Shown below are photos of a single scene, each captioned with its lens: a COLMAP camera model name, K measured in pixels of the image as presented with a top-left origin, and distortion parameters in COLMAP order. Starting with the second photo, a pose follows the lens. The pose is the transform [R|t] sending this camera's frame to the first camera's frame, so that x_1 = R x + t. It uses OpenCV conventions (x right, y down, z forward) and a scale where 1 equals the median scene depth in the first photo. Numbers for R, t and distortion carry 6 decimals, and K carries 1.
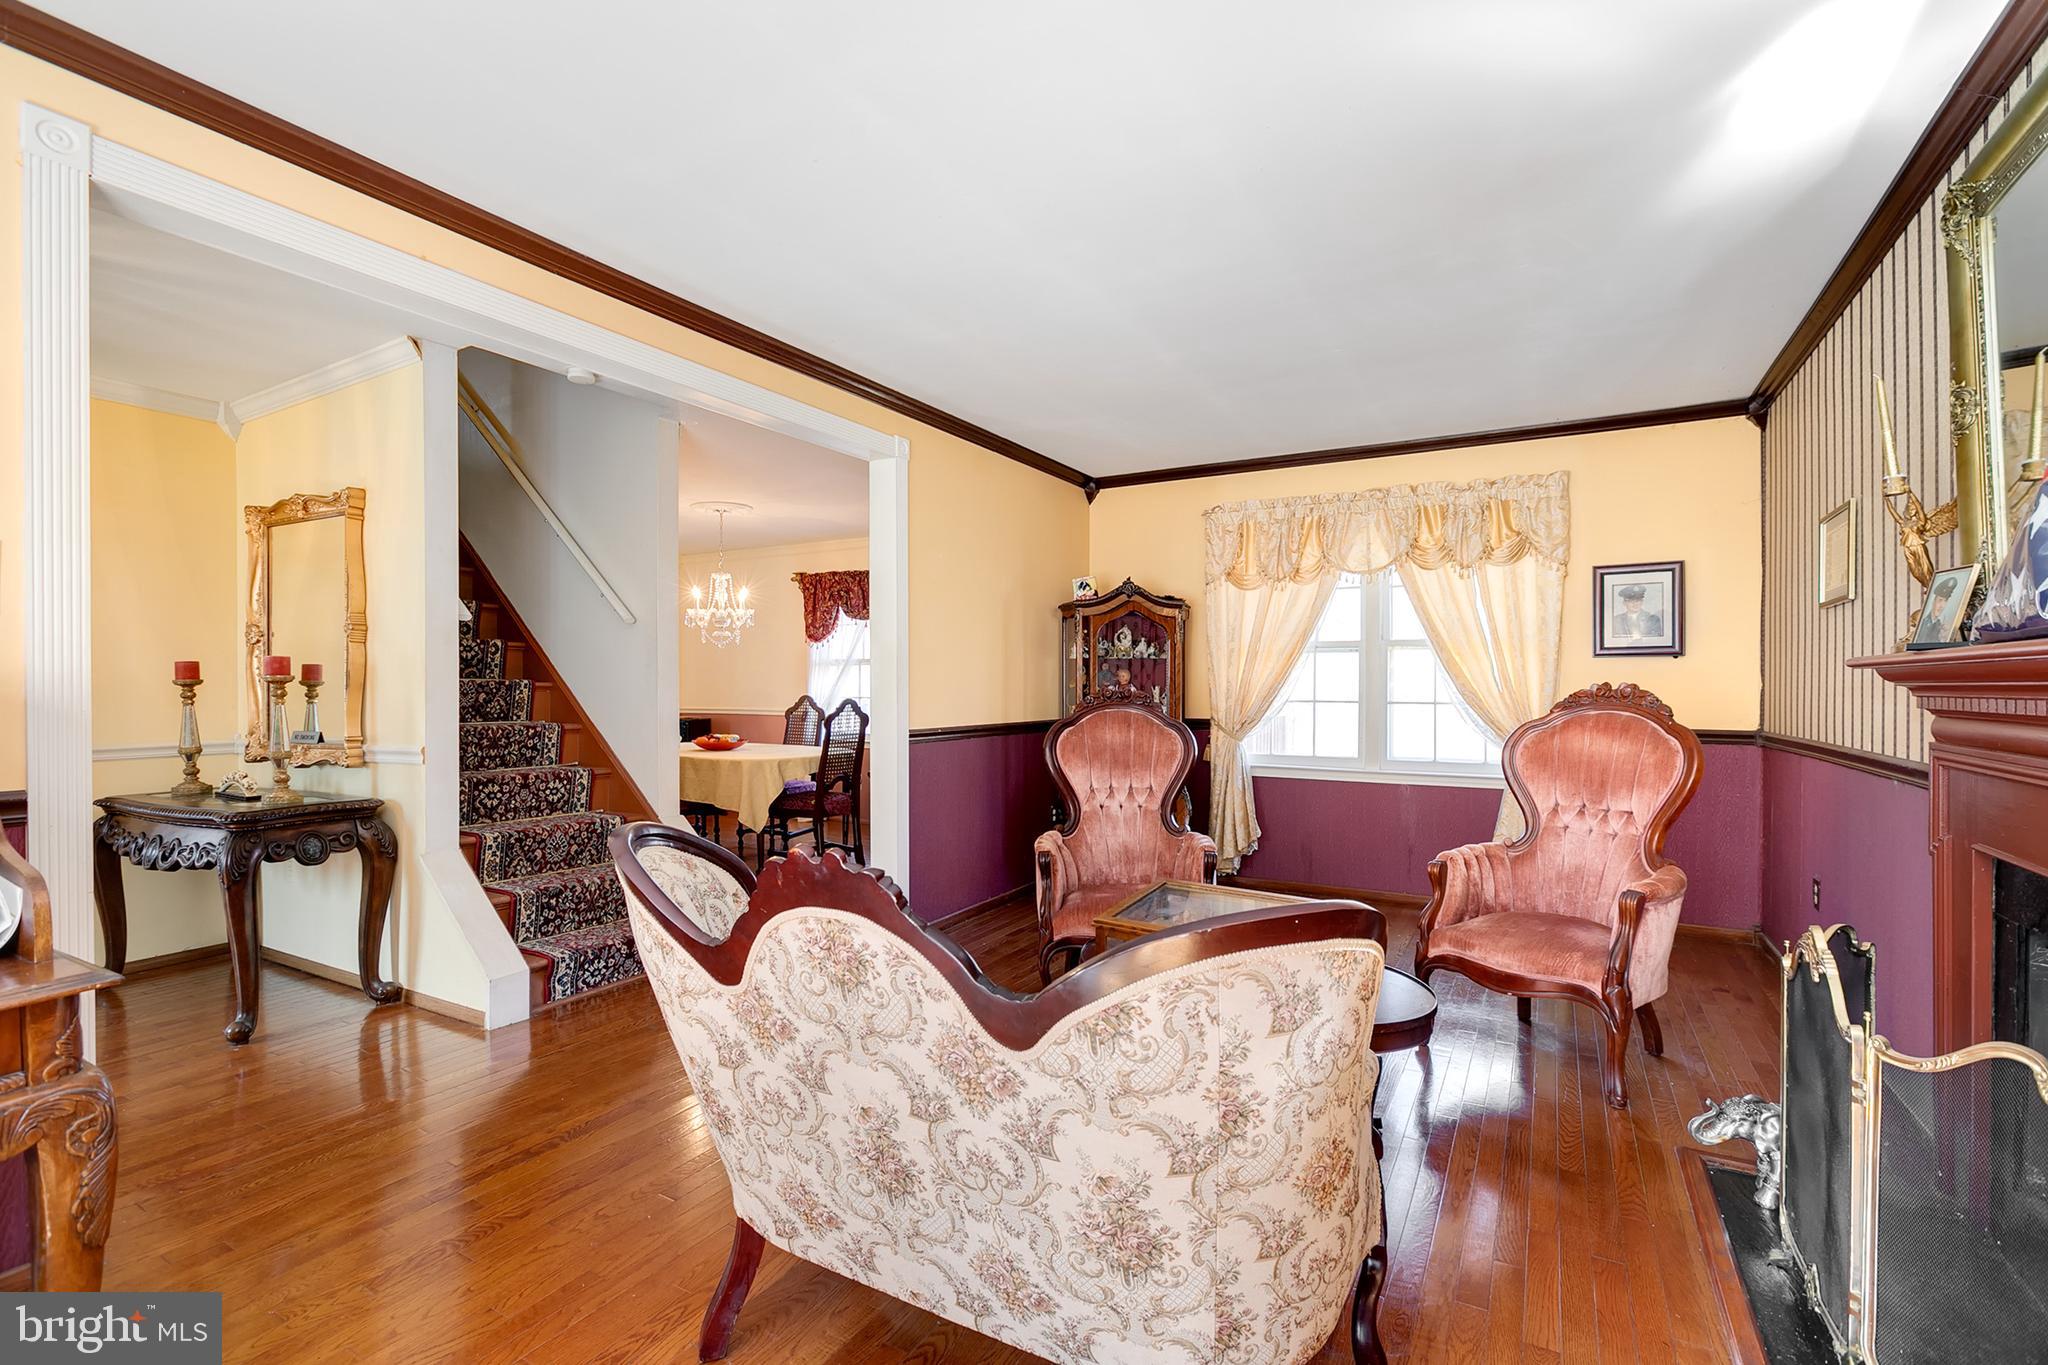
lens RADIAL K [[935.3, 0, 1028.1], [0, 935.3, 680.2], [0, 0, 1]] dist [-0.025395, 0.000017]
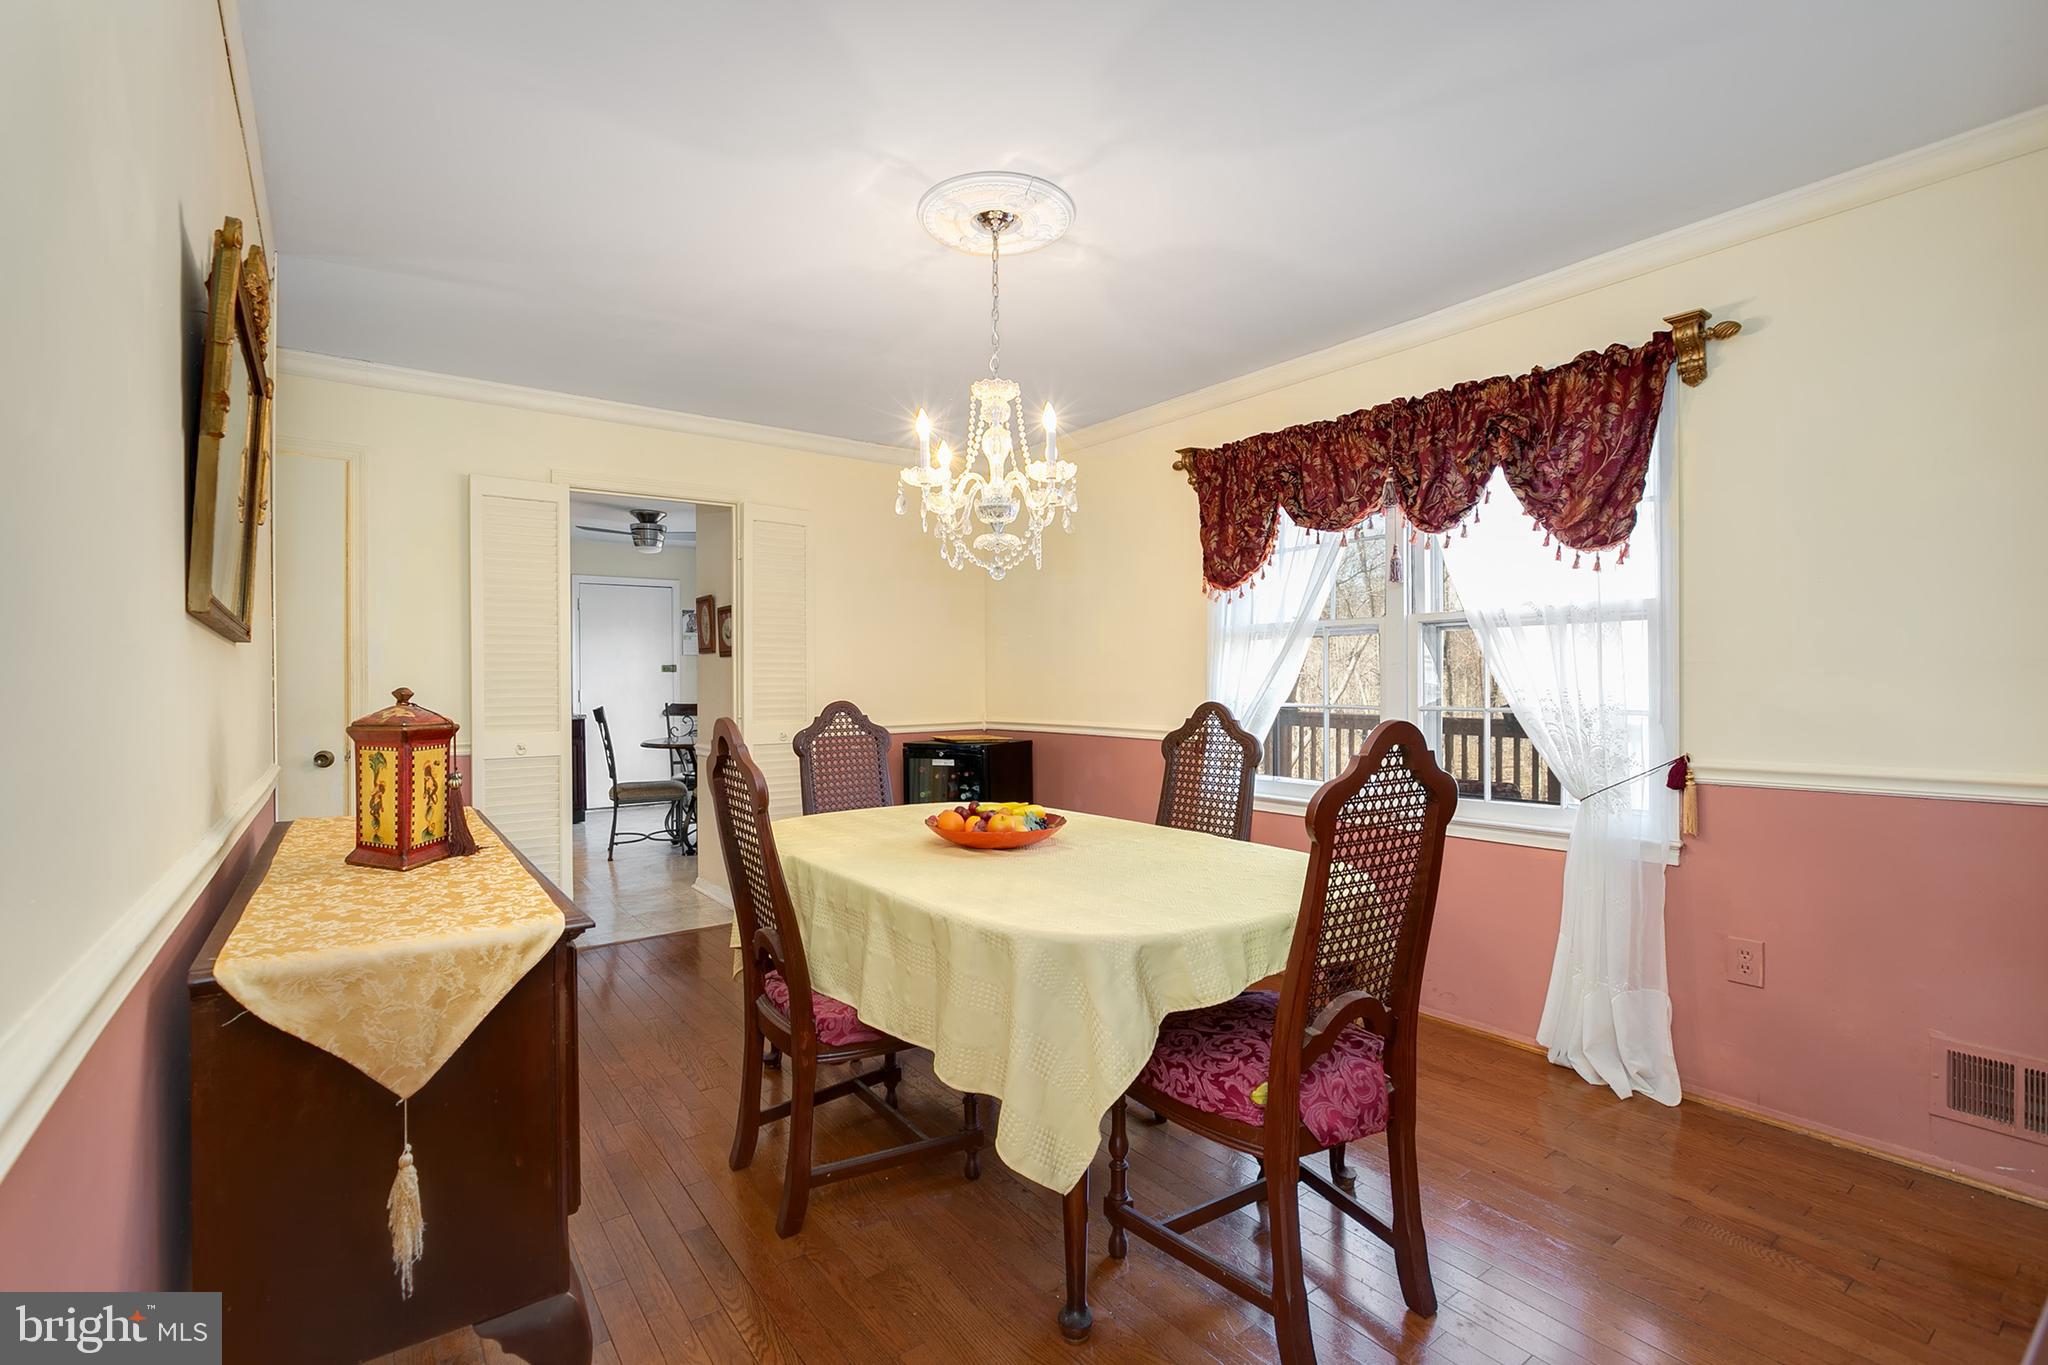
lens RADIAL K [[935.3, 0, 1010.8], [0, 935.3, 675.9], [0, 0, 1]] dist [-0.025395, 0.000017]
pose [[0.914350, -0.005978, -0.404880, -0.138418], [0.004720, 0.999980, -0.004107, 0.005098], [0.404896, 0.001844, 0.914361, 0.534073]]
